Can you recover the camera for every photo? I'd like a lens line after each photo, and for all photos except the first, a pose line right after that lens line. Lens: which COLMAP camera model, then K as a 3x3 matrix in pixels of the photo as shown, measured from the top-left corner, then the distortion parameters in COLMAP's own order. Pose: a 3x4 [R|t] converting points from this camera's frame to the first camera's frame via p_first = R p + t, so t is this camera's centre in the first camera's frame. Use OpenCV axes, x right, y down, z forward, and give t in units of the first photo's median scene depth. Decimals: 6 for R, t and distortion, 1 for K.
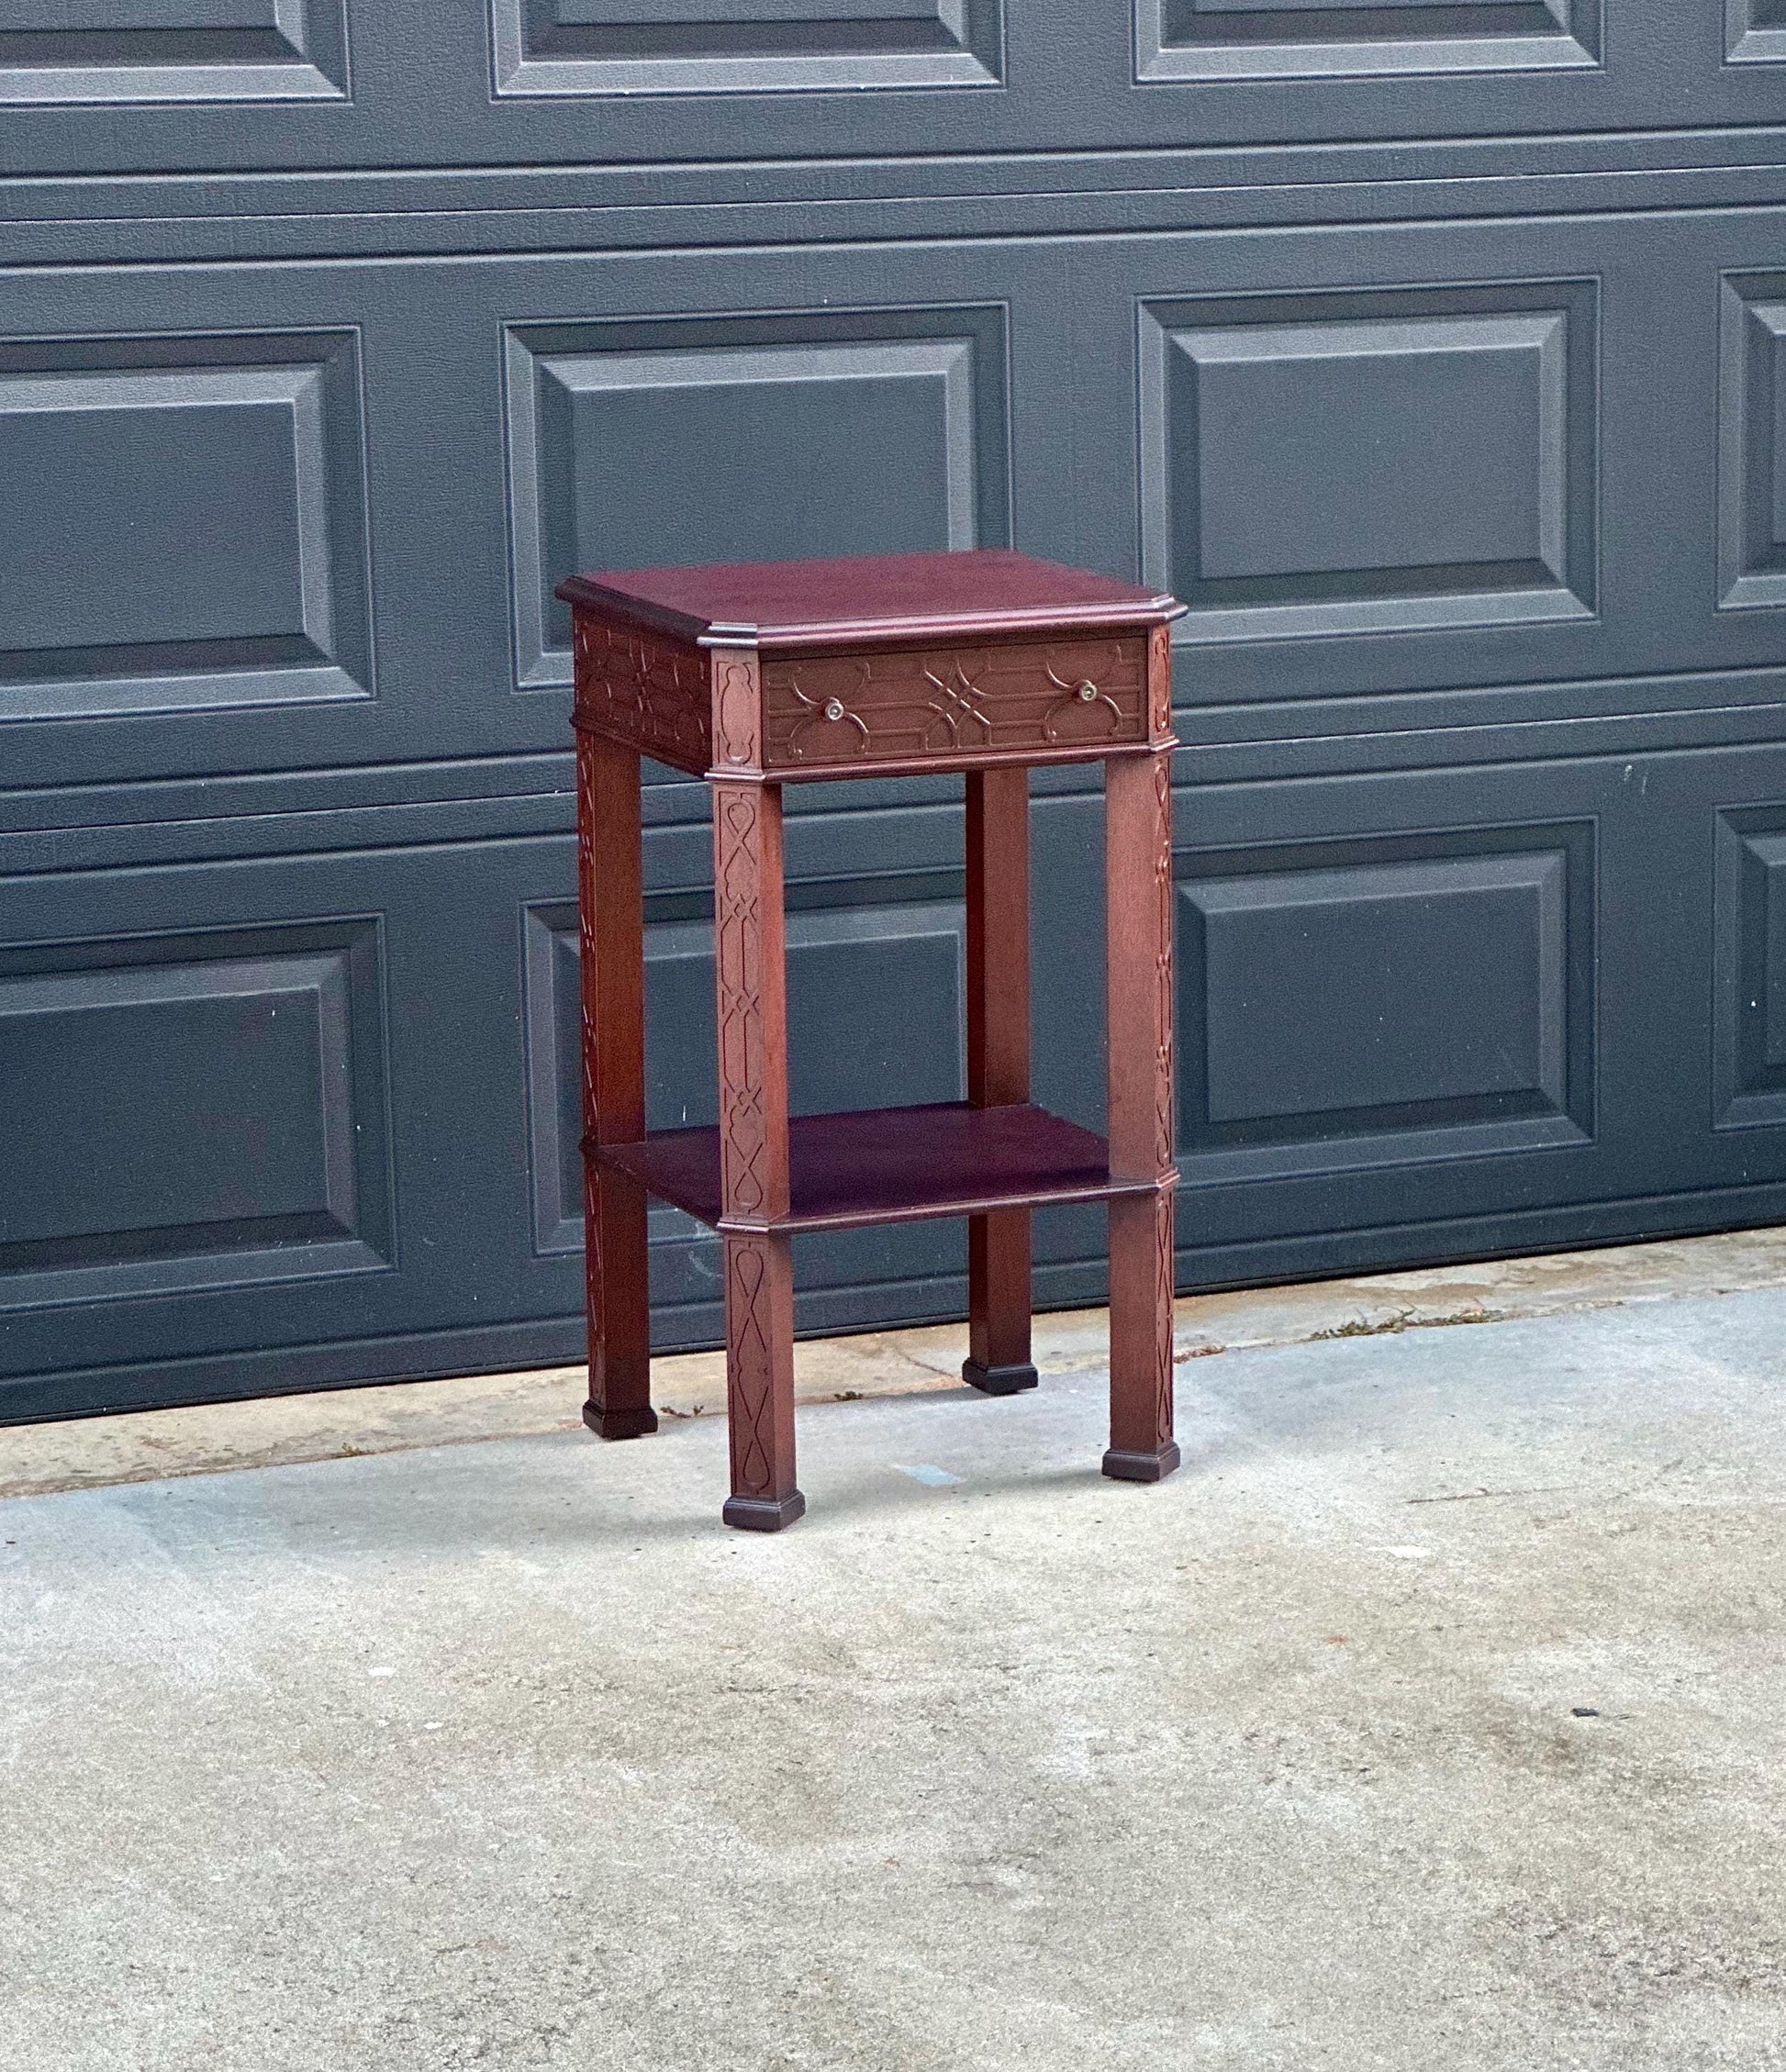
lens RADIAL K [[5761.9, 0, 951.4], [0, 5761.9, 1084.0], [0, 0, 1]] dist [-0.466701, 12.860334]
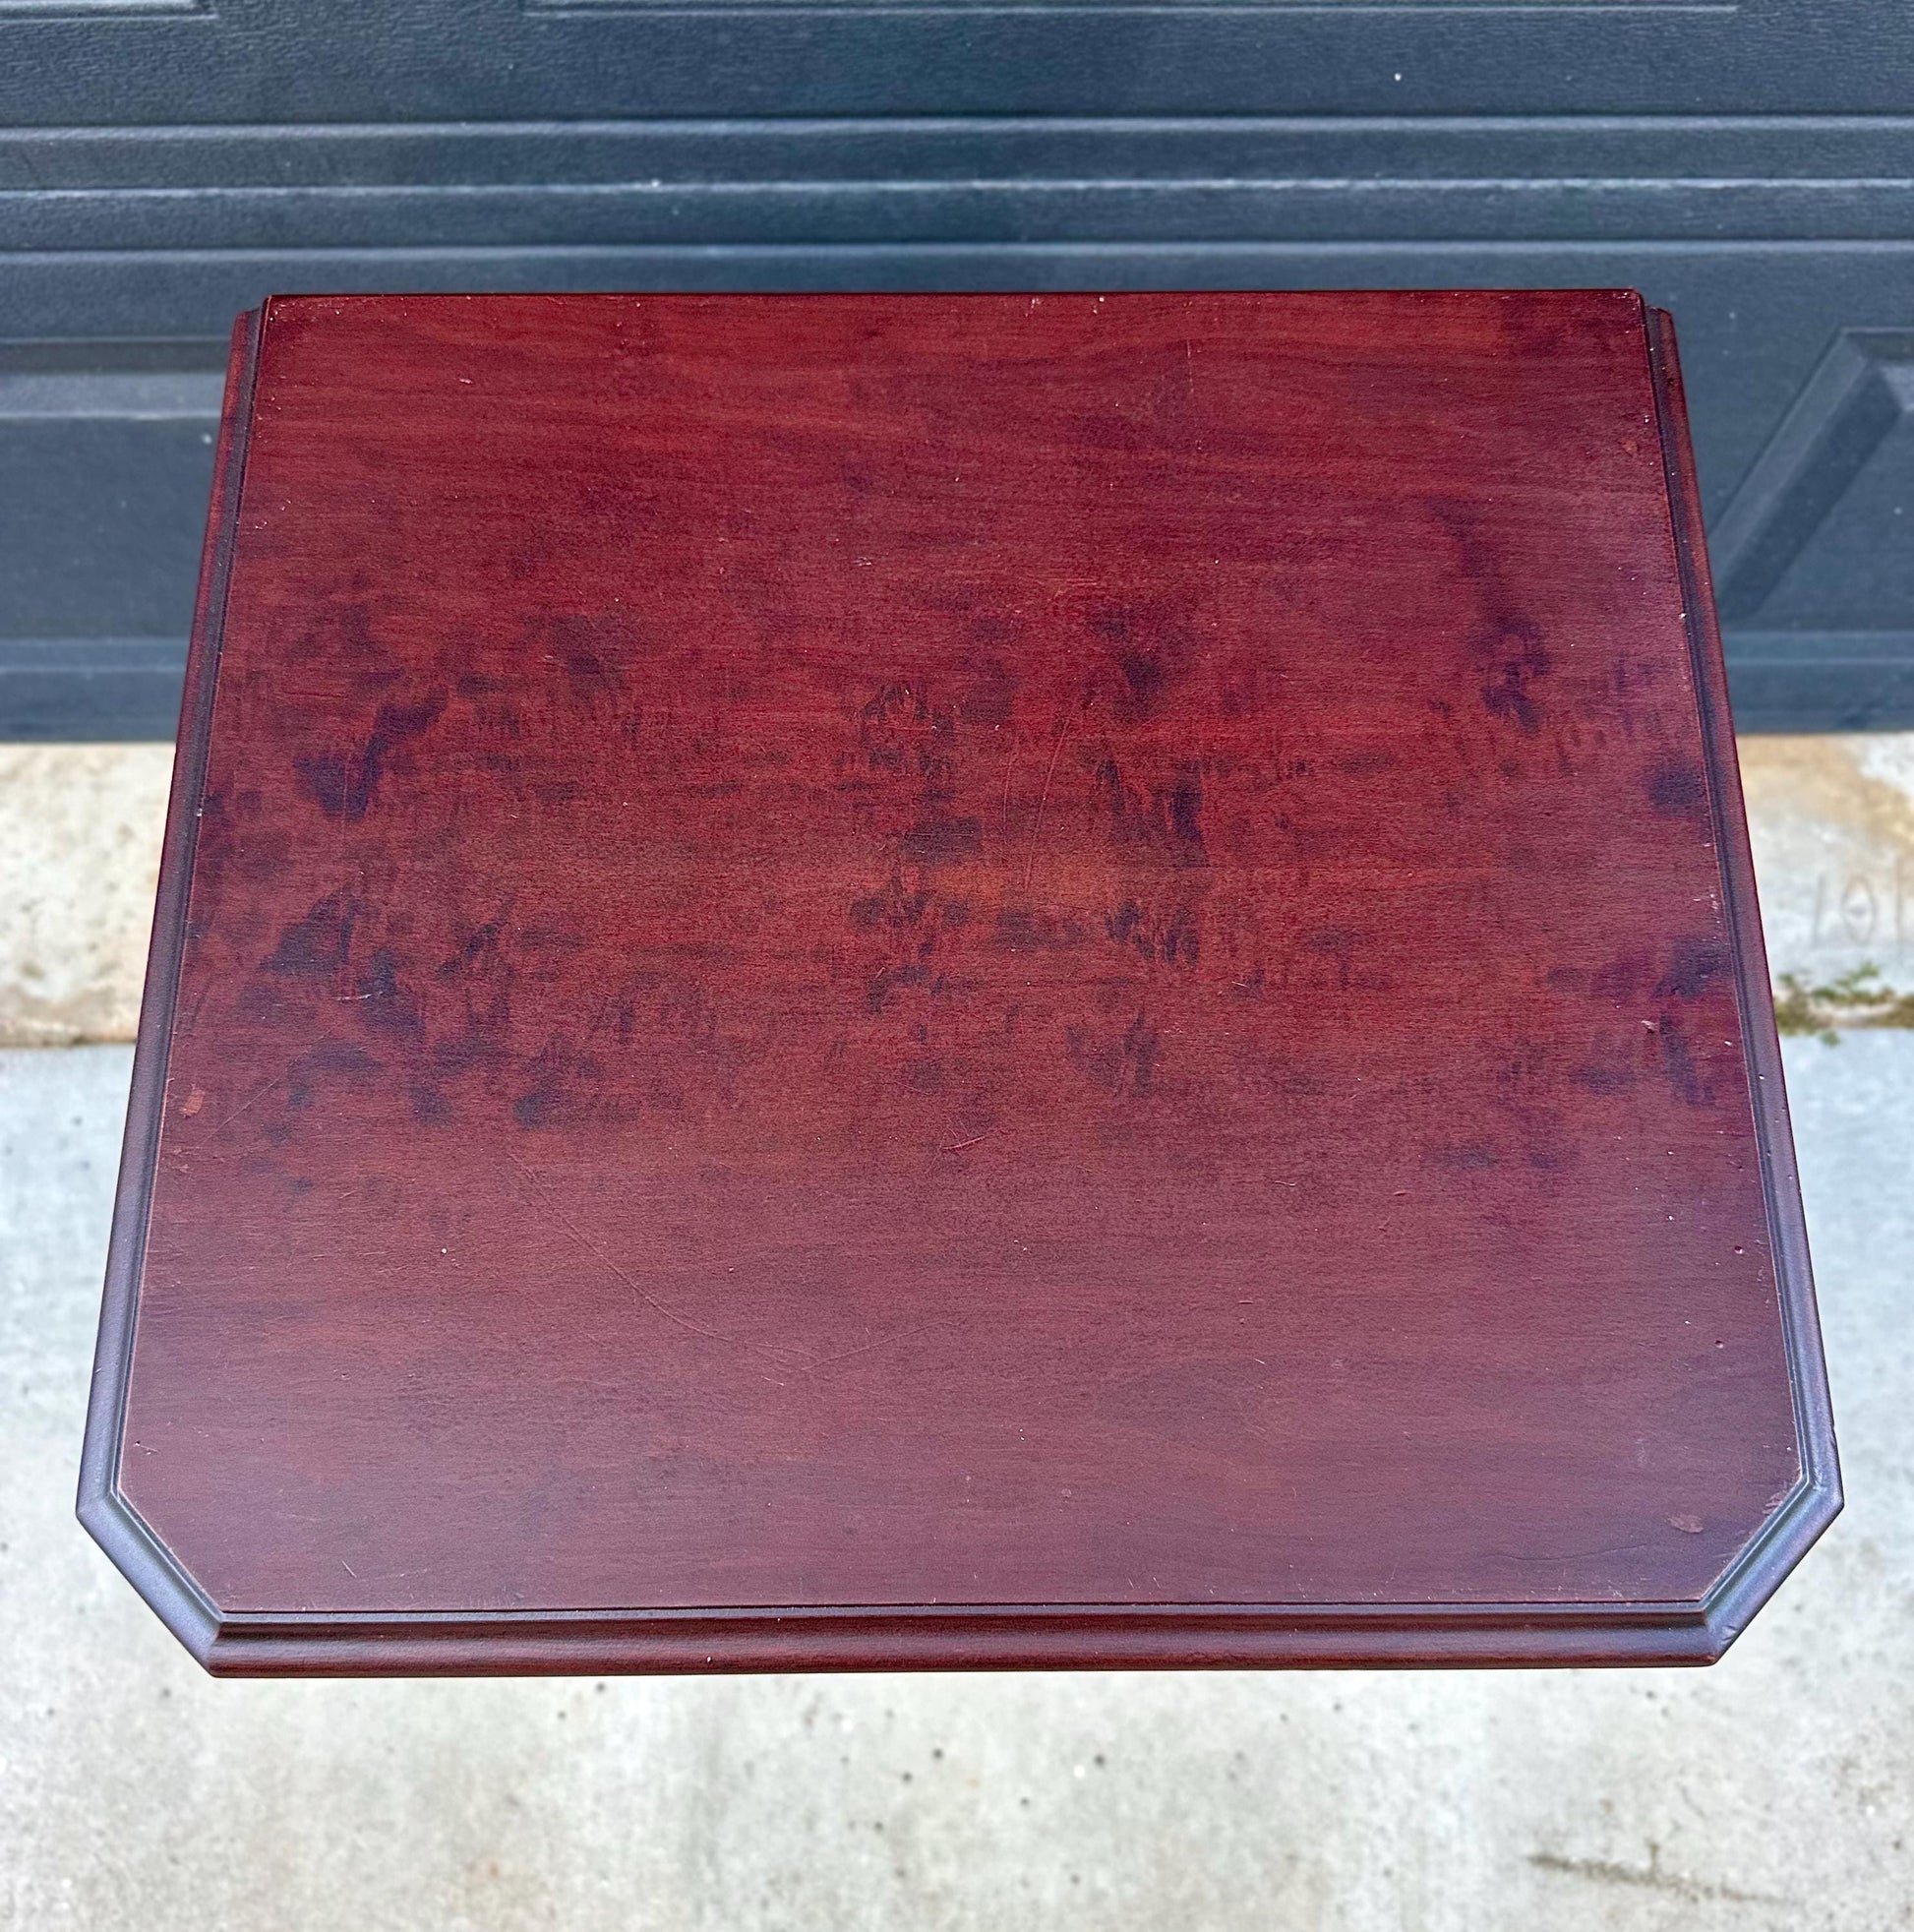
lens RADIAL K [[1851.7, 0, 953.7], [0, 1851.7, 1043.4], [0, 0, 1]] dist [0.001585, -0.026803]
pose [[0.923471, 0.367088, -0.111568, 0.001015], [-0.084481, 0.478210, 0.874173, -0.164091], [0.374251, -0.797848, 0.472625, 0.905600]]
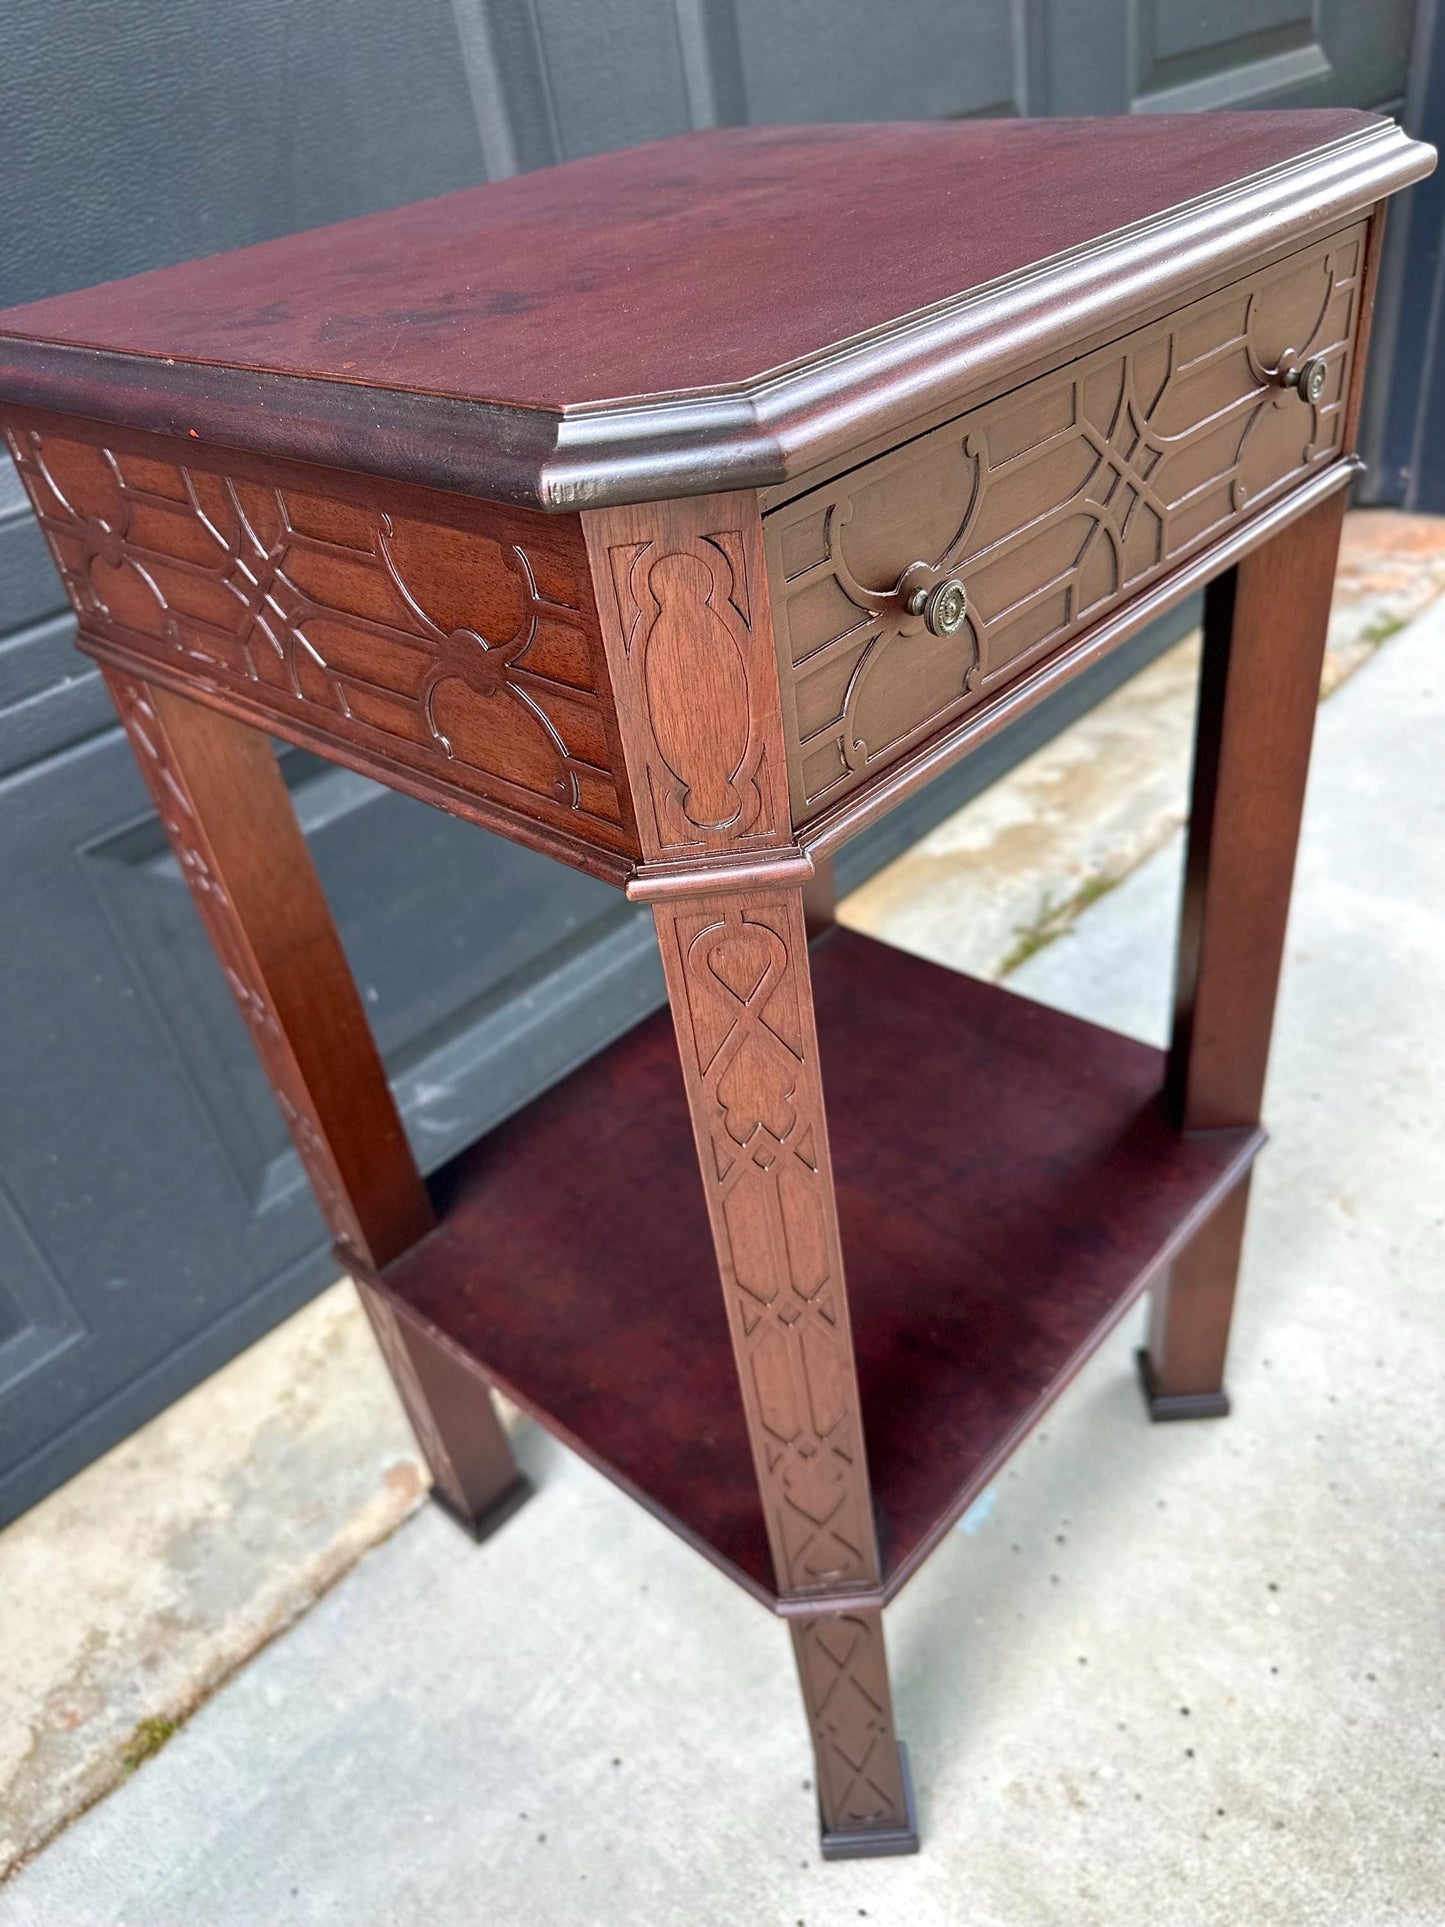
lens RADIAL K [[1402.3, 0, 722.9], [0, 1402.3, 967.8], [0, 0, 1]] dist [0.006018, -0.029656]
pose [[0.906565, -0.324765, 0.269570, -0.056548], [0.195821, 0.889431, 0.412998, -0.075893], [-0.373891, -0.321622, 0.869922, 0.851567]]
